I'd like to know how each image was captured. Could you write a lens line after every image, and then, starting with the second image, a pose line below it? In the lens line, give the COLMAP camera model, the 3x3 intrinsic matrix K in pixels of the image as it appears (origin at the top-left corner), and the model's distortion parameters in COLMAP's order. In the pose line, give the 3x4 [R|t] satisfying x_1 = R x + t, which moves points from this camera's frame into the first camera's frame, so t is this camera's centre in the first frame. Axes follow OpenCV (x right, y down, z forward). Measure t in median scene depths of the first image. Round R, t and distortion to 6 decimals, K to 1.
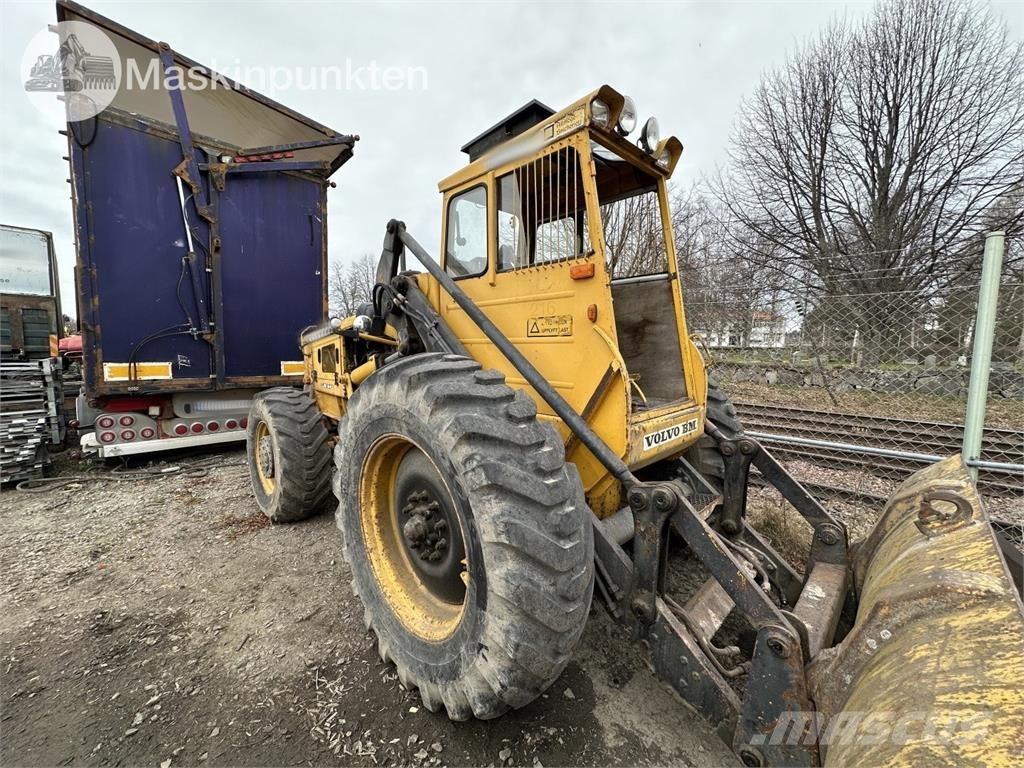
lens RADIAL K [[407.8, 0, 510.2], [0, 407.8, 385.4], [0, 0, 1]] dist [-0.000607, 0.000534]
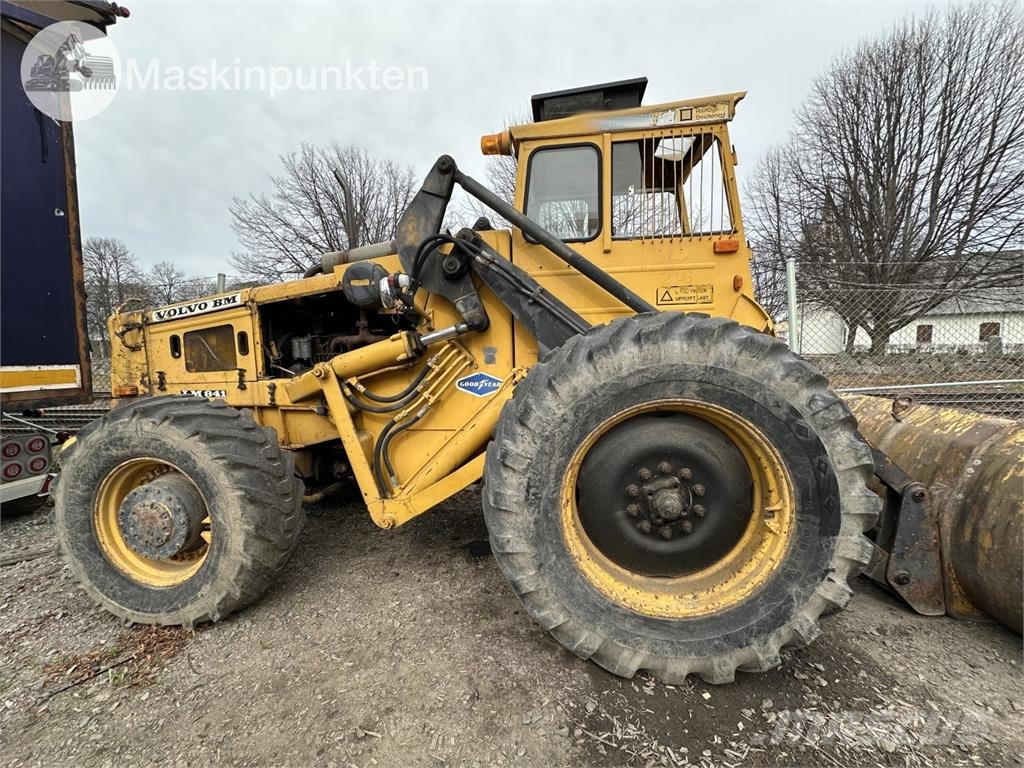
lens RADIAL K [[407.7, 0, 512.0], [0, 407.7, 384.0], [0, 0, 1]] dist [0.000024, 0.000002]
pose [[0.784961, -0.070733, 0.615494, -0.972027], [0.083701, 0.996461, 0.007768, 0.045058], [-0.613865, 0.045420, 0.788103, 0.454029]]
